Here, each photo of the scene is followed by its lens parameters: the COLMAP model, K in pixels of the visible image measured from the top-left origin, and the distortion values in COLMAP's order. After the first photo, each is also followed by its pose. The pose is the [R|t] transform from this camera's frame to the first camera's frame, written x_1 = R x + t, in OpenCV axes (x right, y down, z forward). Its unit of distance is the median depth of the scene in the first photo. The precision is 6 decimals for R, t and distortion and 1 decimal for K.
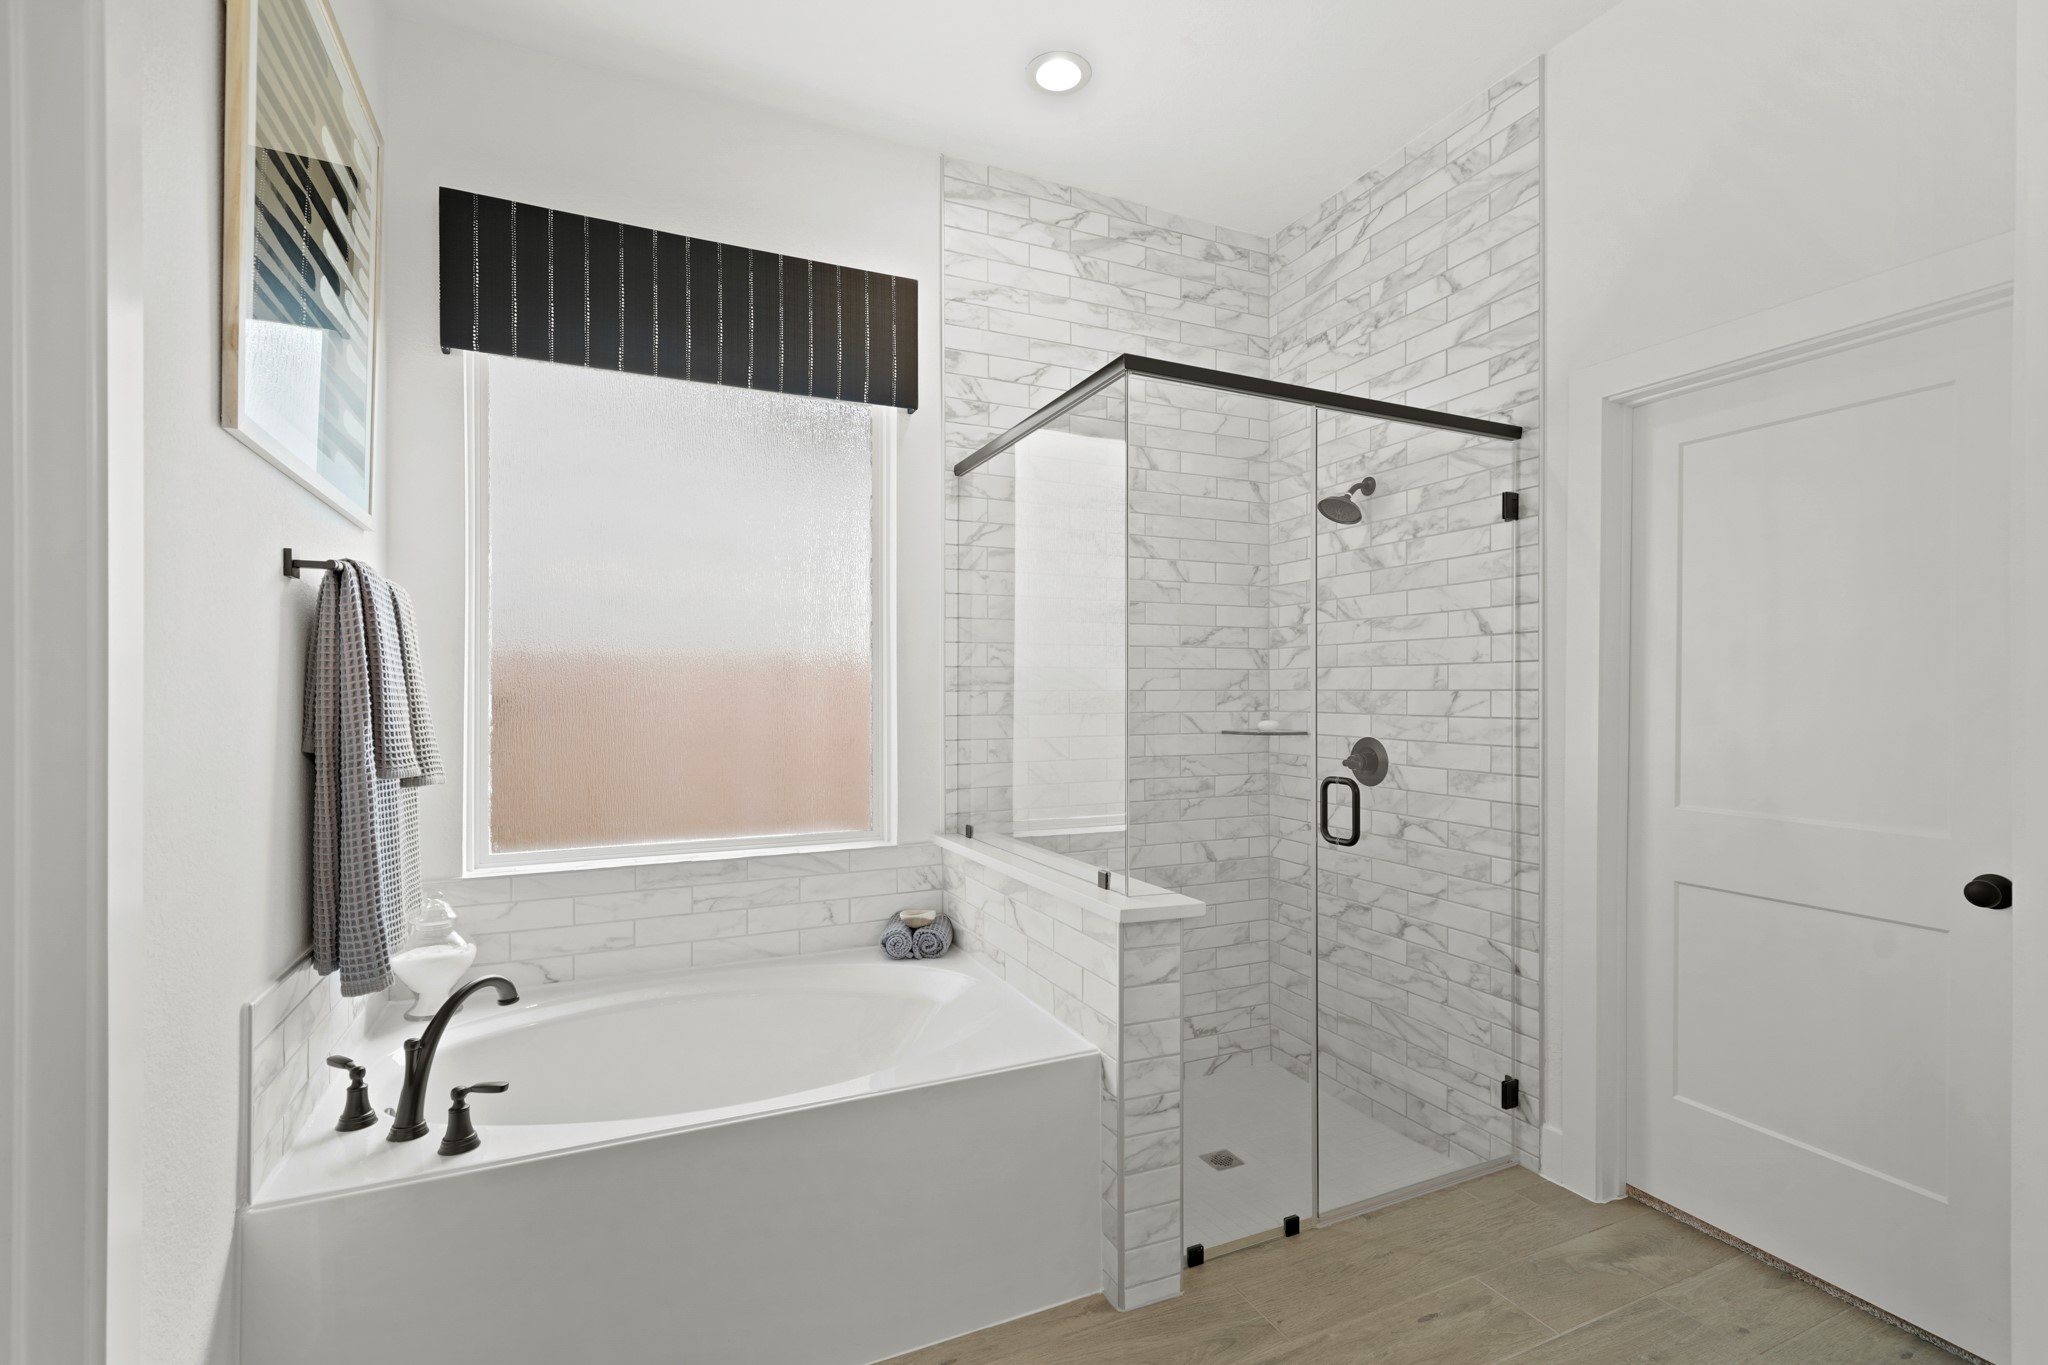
lens RADIAL K [[920.1, 0, 1024.9], [0, 920.1, 696.7], [0, 0, 1]] dist [0.005174, 0.000301]
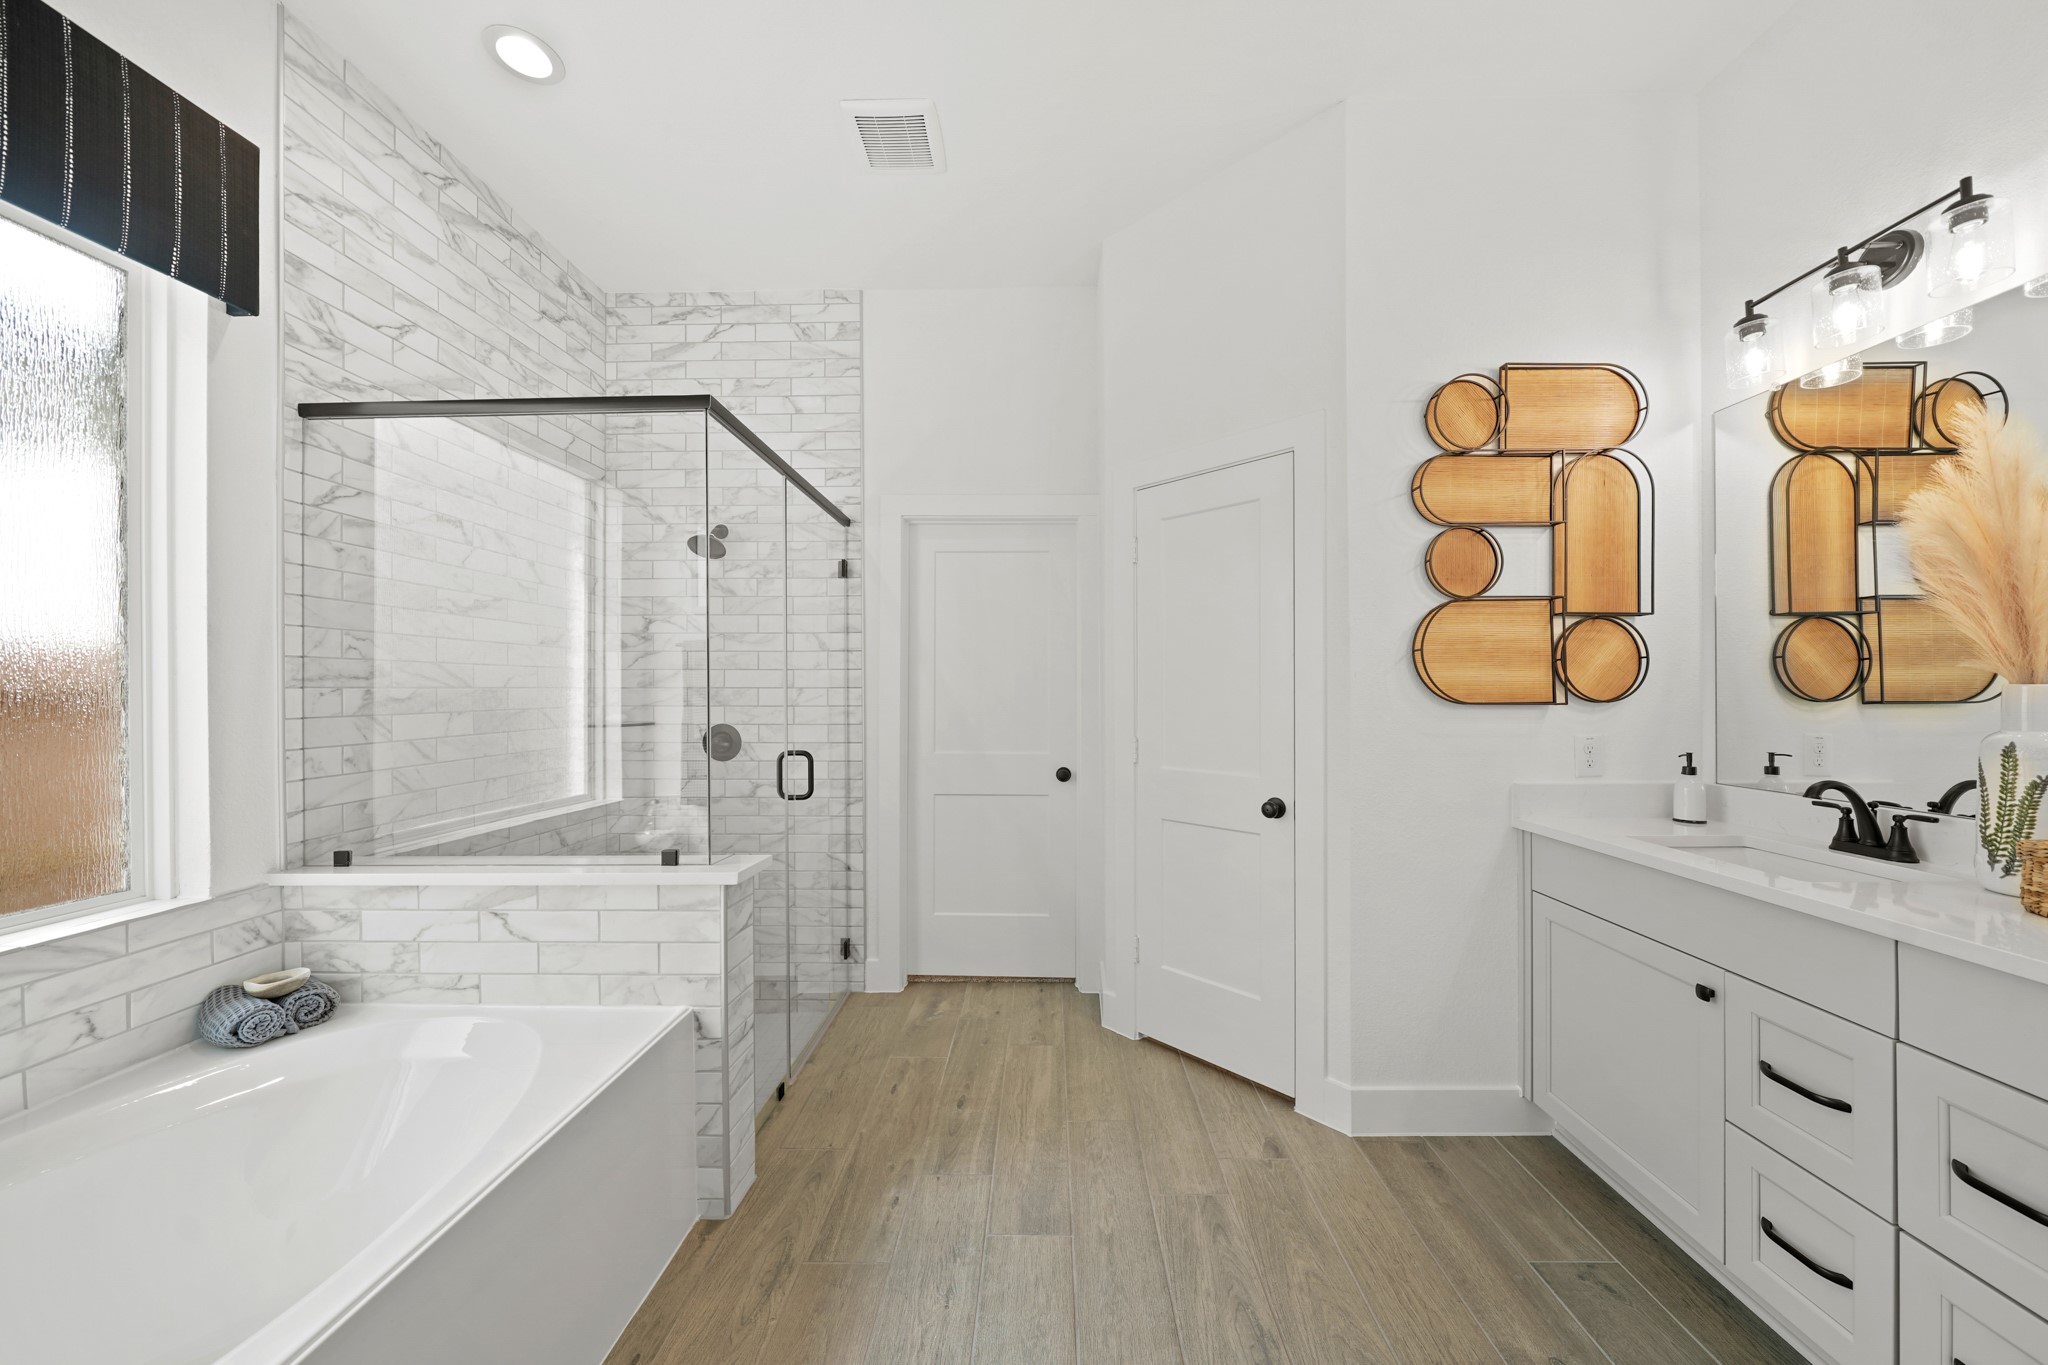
lens RADIAL K [[707.6, 0, 1034.2], [0, 707.6, 692.2], [0, 0, 1]] dist [-0.005040, -0.000179]
pose [[0.442313, -0.002995, 0.896856, -0.360731], [0.006076, 0.999981, 0.000343, 0.001704], [-0.896840, 0.005297, 0.442323, 0.174321]]
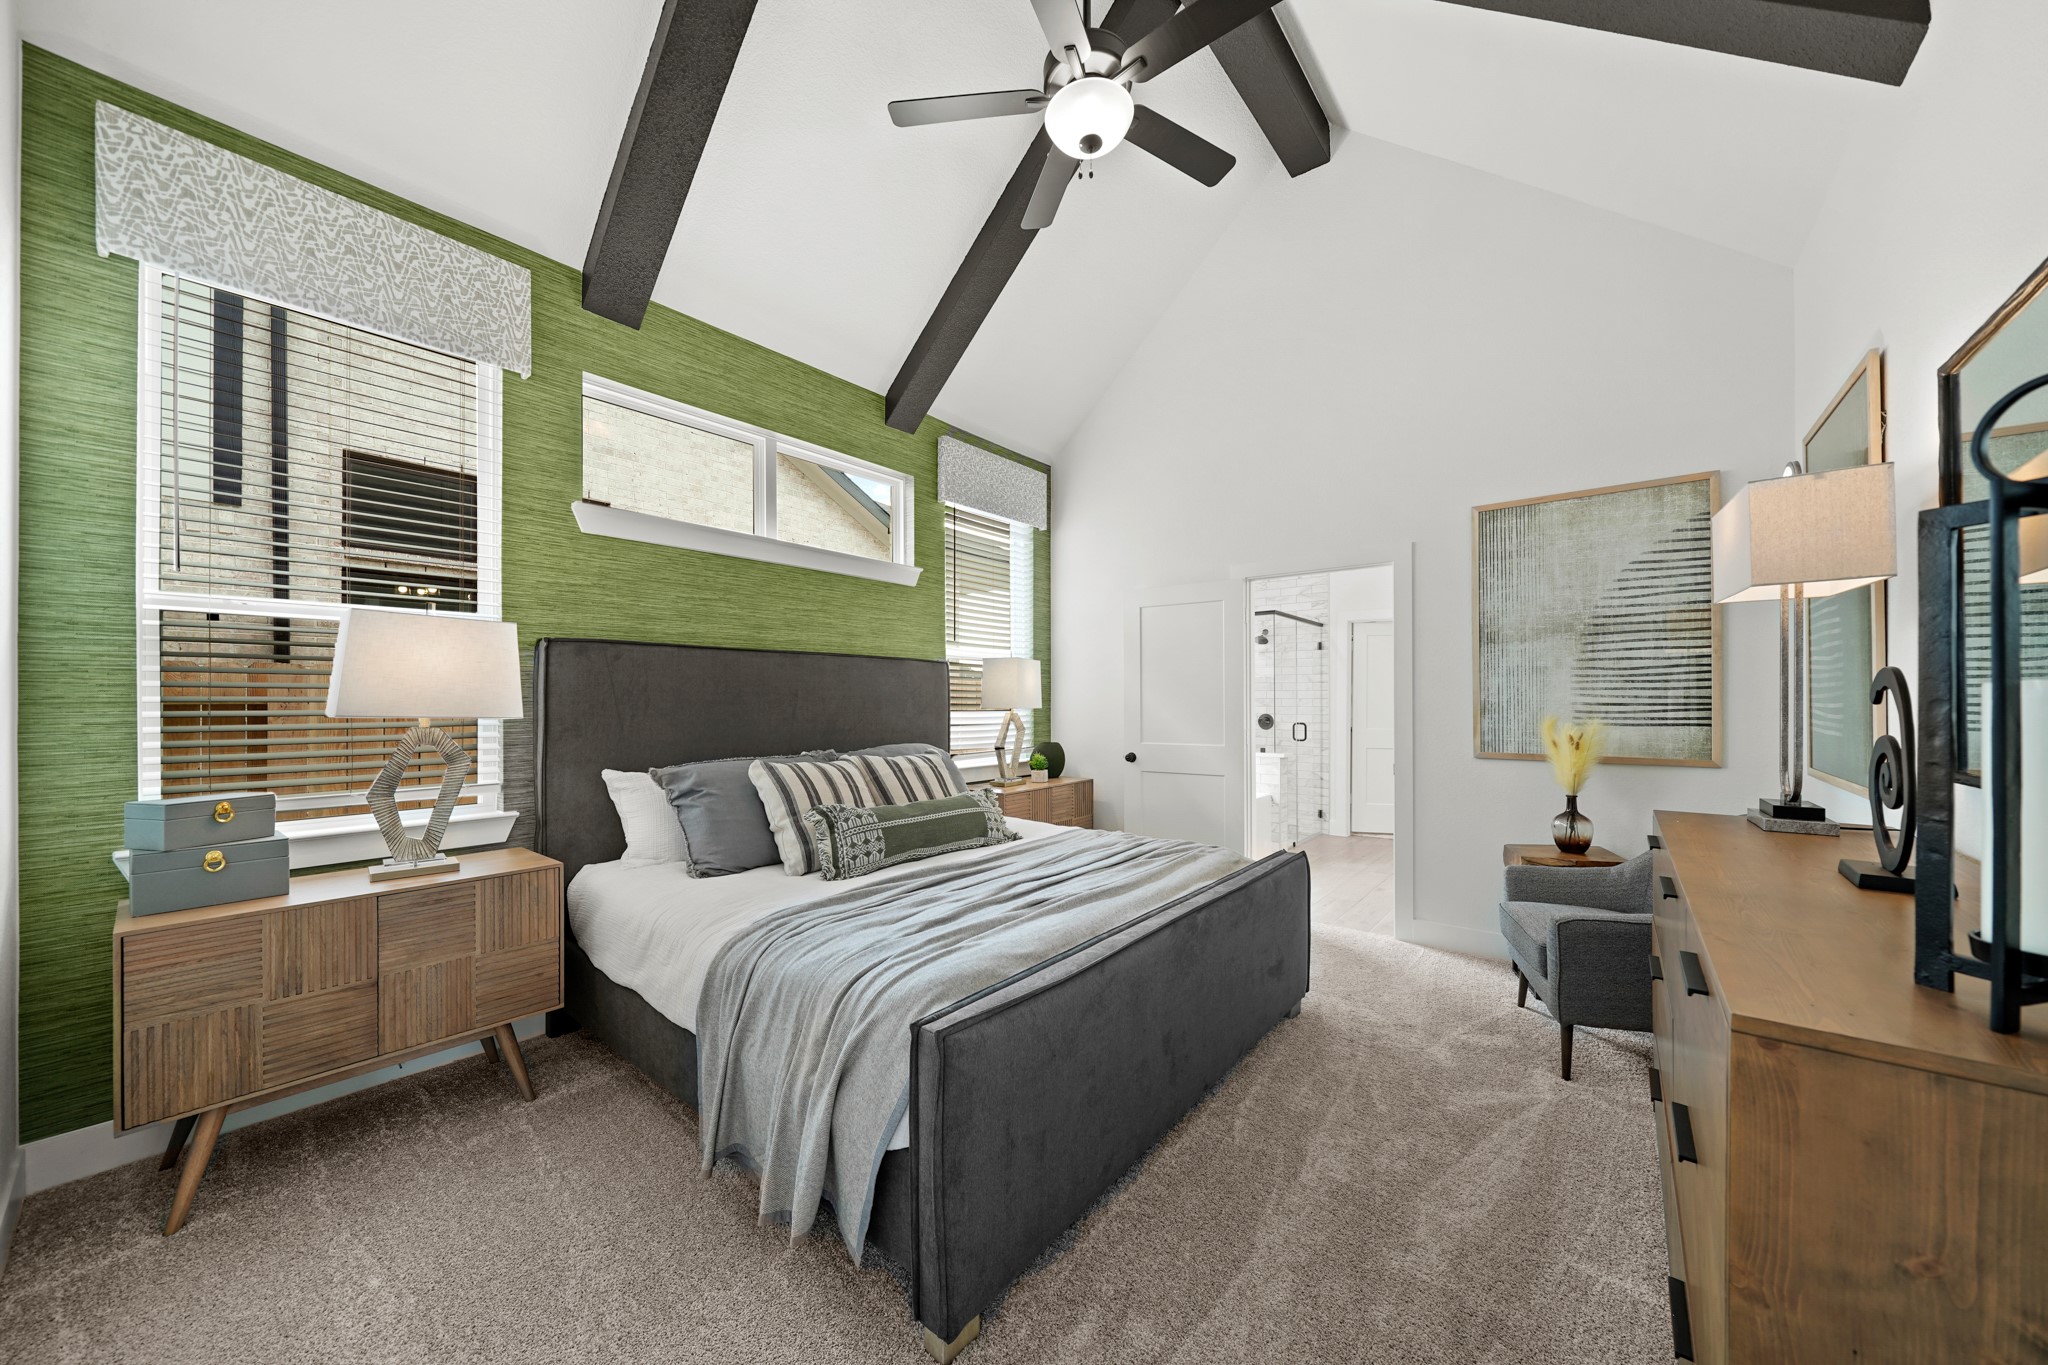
lens RADIAL K [[705.0, 0, 1031.7], [0, 705.0, 703.1], [0, 0, 1]] dist [-0.005159, -0.000215]
pose [[0.901860, -0.006561, 0.431979, -1.470966], [0.005735, 0.999978, 0.003214, -0.004869], [-0.431991, -0.000421, 0.901878, -0.853120]]
